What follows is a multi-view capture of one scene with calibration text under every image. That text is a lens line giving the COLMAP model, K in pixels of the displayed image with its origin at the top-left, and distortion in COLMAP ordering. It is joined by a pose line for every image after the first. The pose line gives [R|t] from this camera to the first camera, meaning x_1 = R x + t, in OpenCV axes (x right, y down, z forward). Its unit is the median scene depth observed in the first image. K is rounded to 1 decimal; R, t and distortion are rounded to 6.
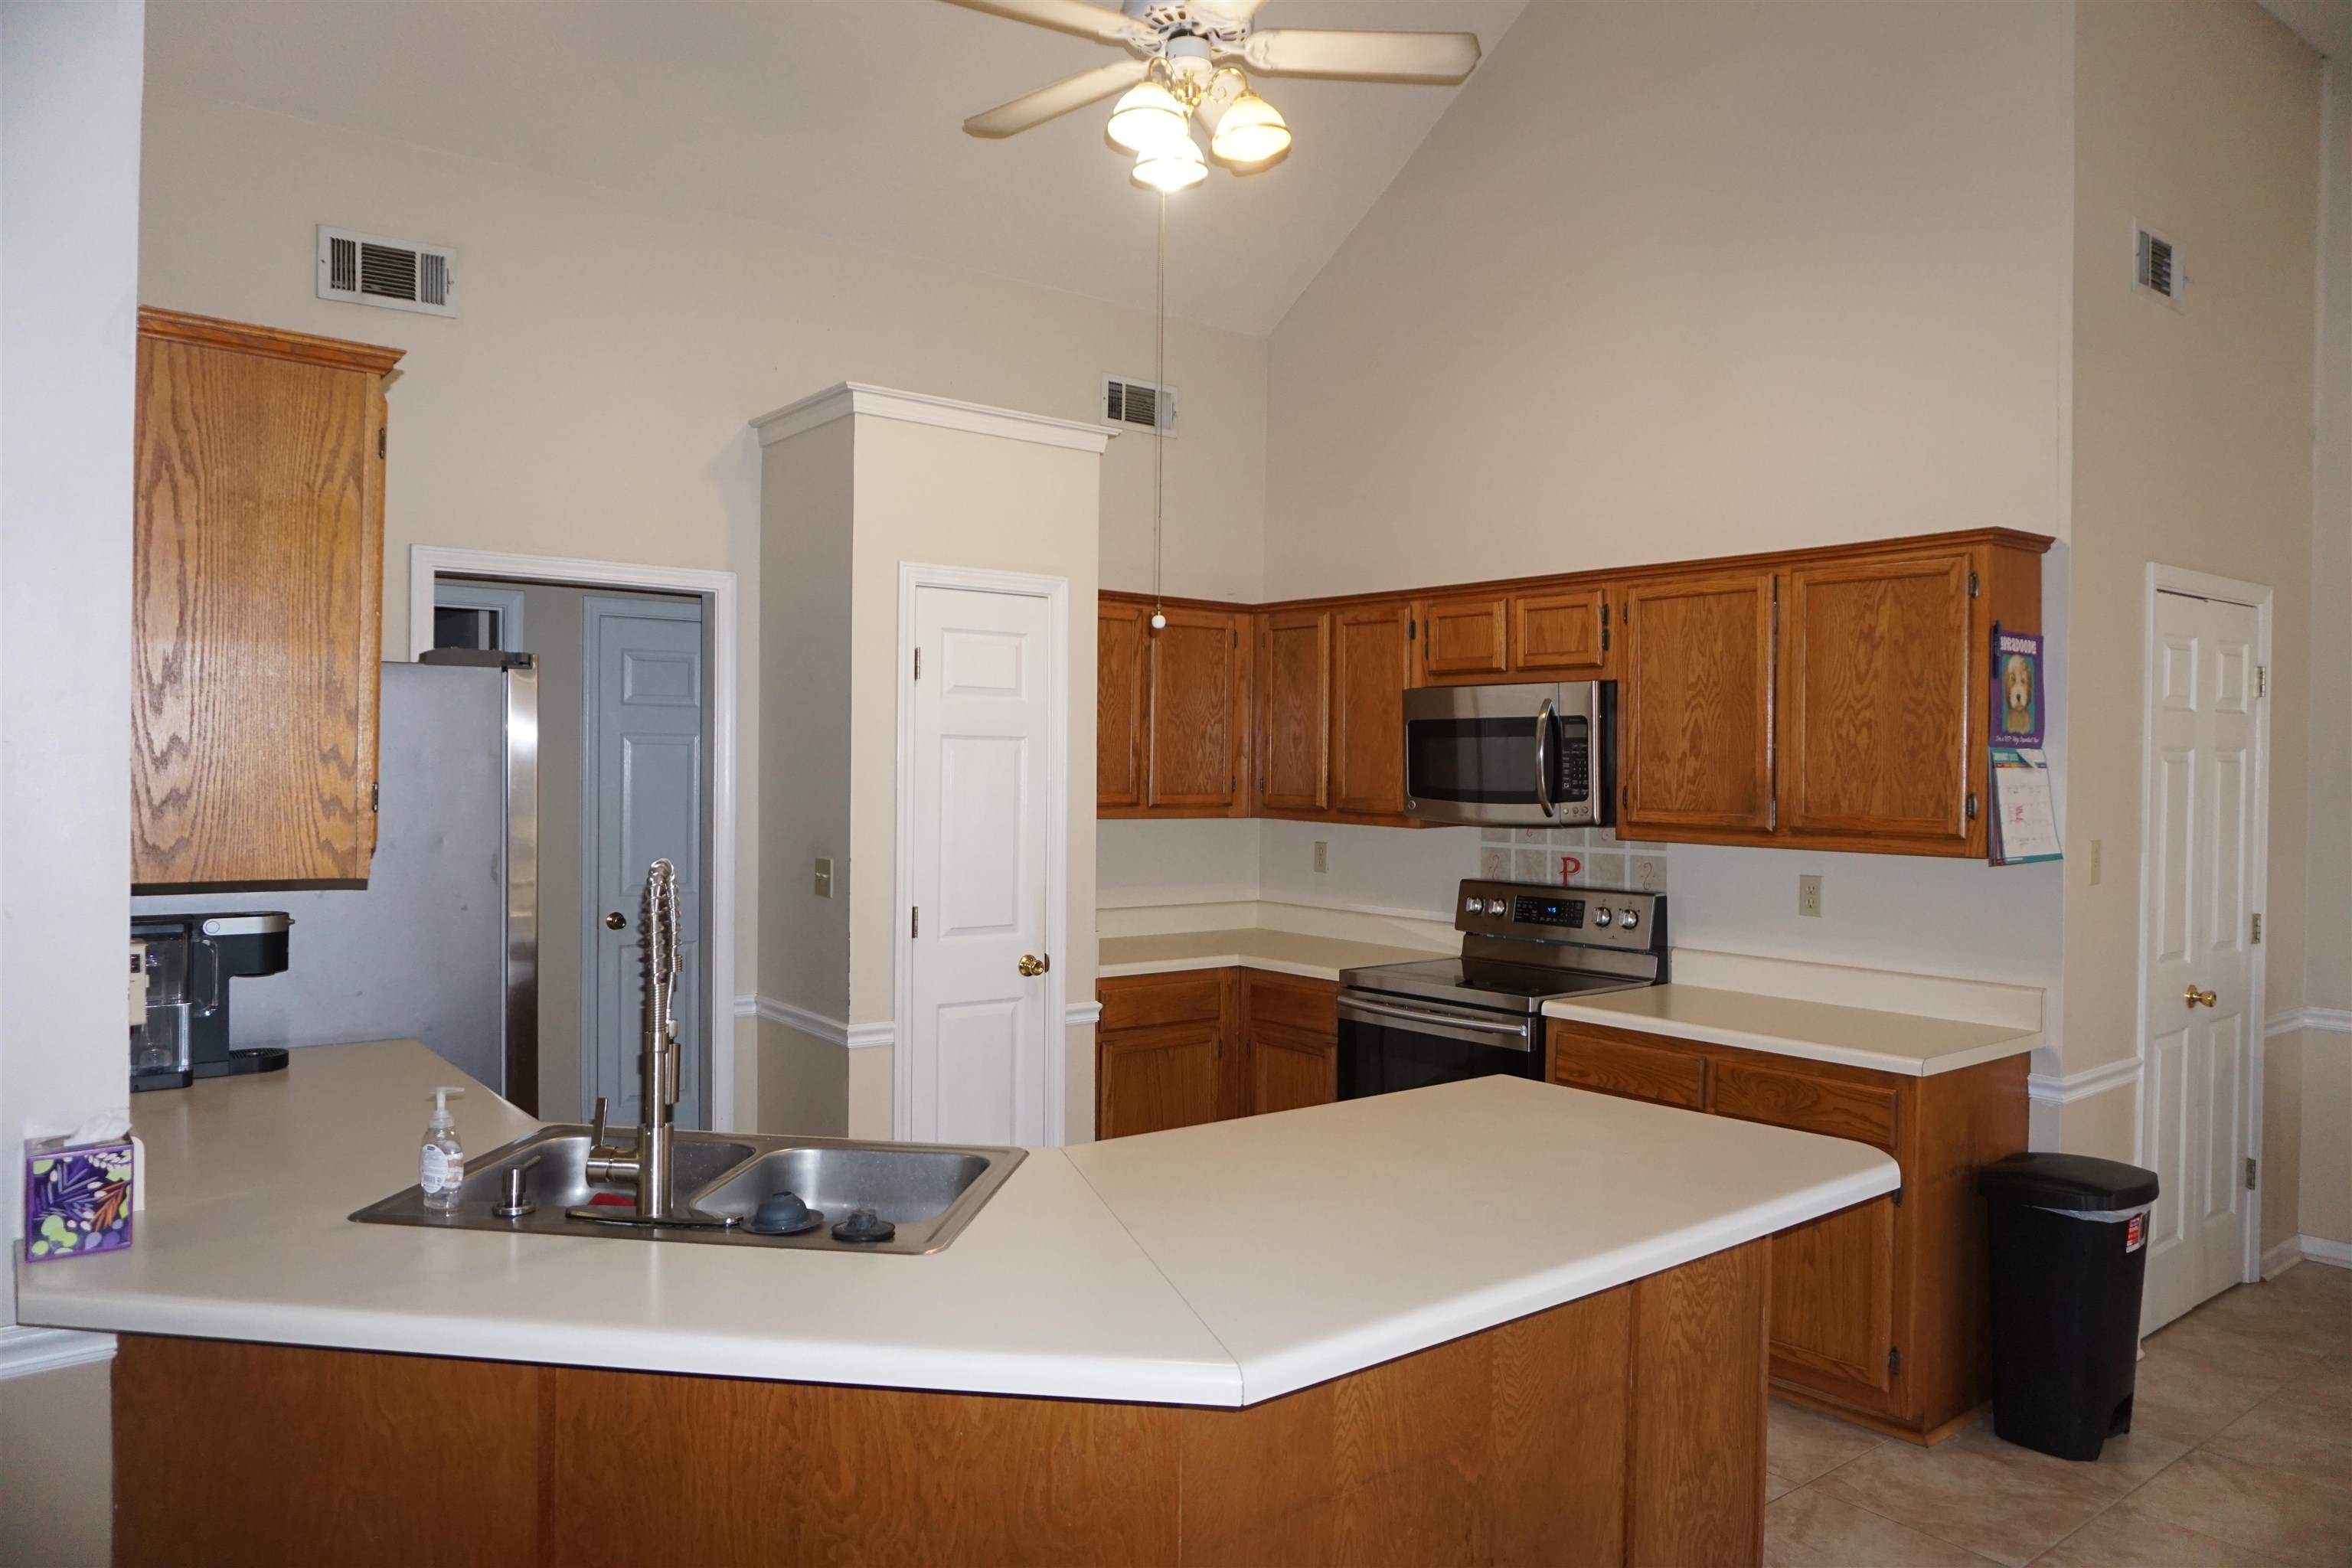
lens RADIAL K [[1573.1, 0, 1176.0], [0, 1573.1, 784.0], [0, 0, 1]] dist [-0.051312, 0.037544]
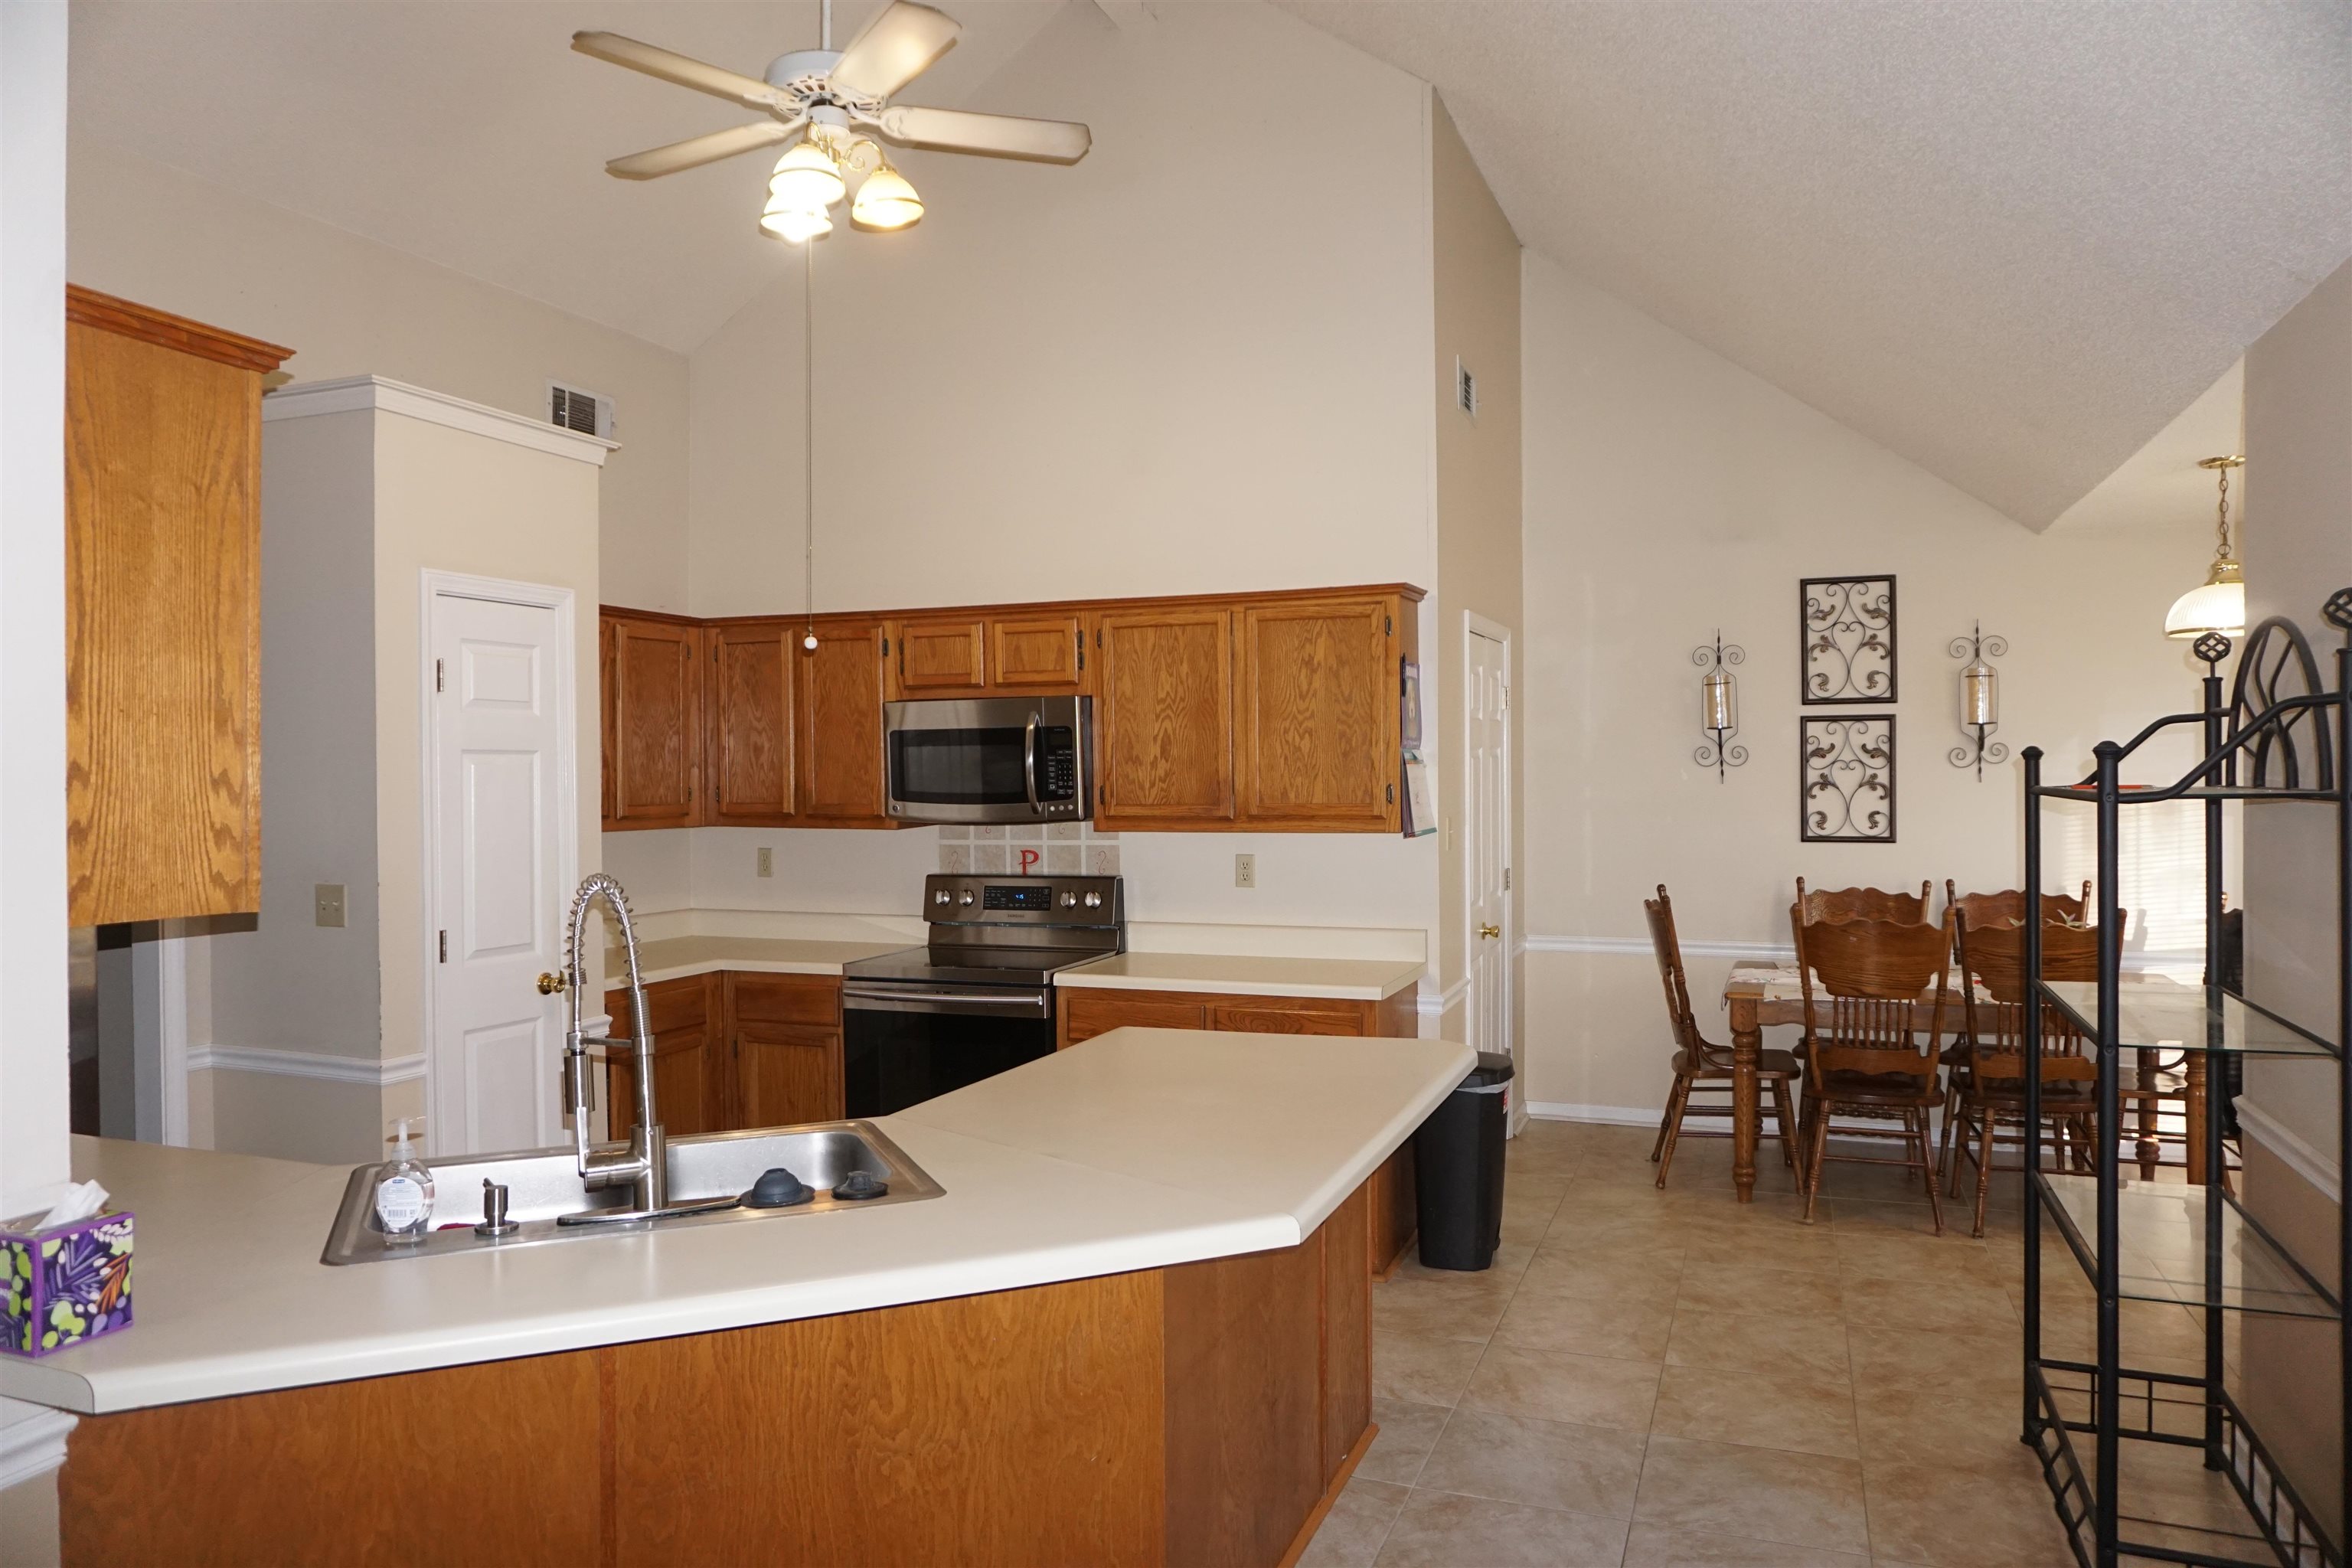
lens RADIAL K [[1573.1, 0, 1176.0], [0, 1573.1, 784.0], [0, 0, 1]] dist [-0.051312, 0.037544]
pose [[0.859477, -0.023571, 0.510630, -0.292661], [0.025312, 0.999673, 0.003540, -0.002977], [-0.510547, 0.009882, 0.859793, -0.046365]]
